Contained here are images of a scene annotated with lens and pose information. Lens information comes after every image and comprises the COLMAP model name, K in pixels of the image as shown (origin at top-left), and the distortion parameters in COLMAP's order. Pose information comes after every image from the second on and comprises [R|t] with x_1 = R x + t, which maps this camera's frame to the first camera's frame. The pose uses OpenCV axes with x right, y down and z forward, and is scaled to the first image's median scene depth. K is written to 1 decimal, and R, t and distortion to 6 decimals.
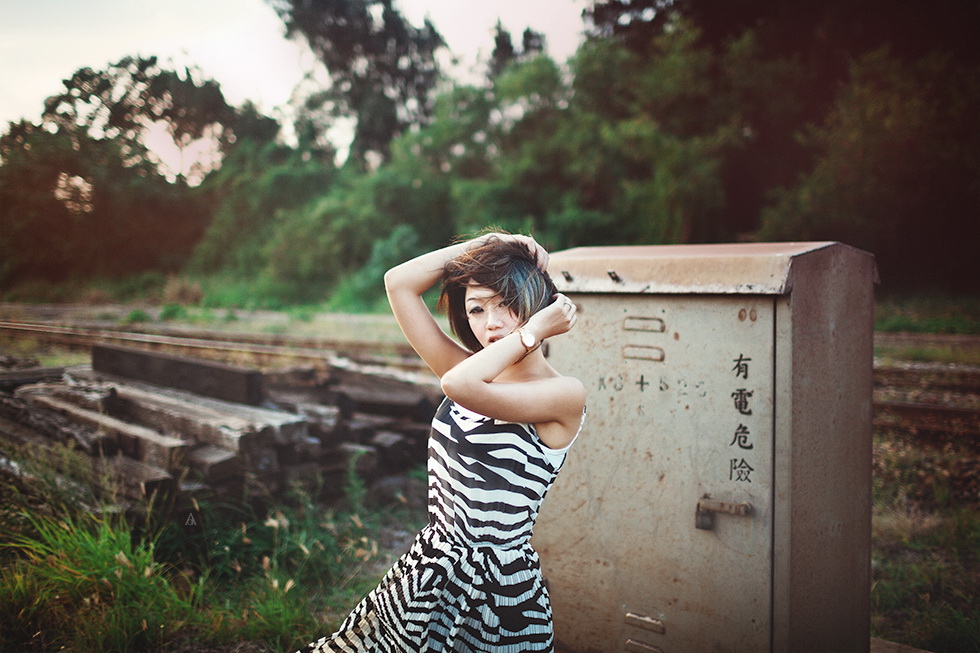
lens RADIAL K [[946.6, 0, 490.0], [0, 946.6, 326.5], [0, 0, 1]] dist [-0.085524, 0.118890]
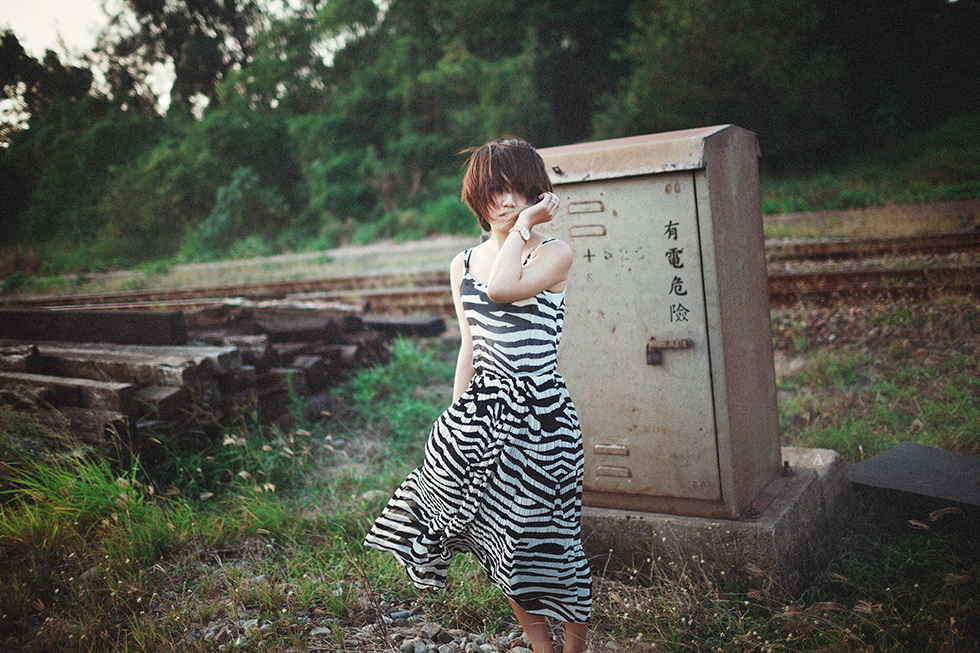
lens RADIAL K [[946.6, 0, 490.0], [0, 946.6, 326.5], [0, 0, 1]] dist [-0.085524, 0.118890]
pose [[0.978620, -0.127732, 0.161207, -0.086608], [0.115181, 0.989703, 0.084975, 0.015917], [-0.170401, -0.064591, 0.983256, -0.092826]]
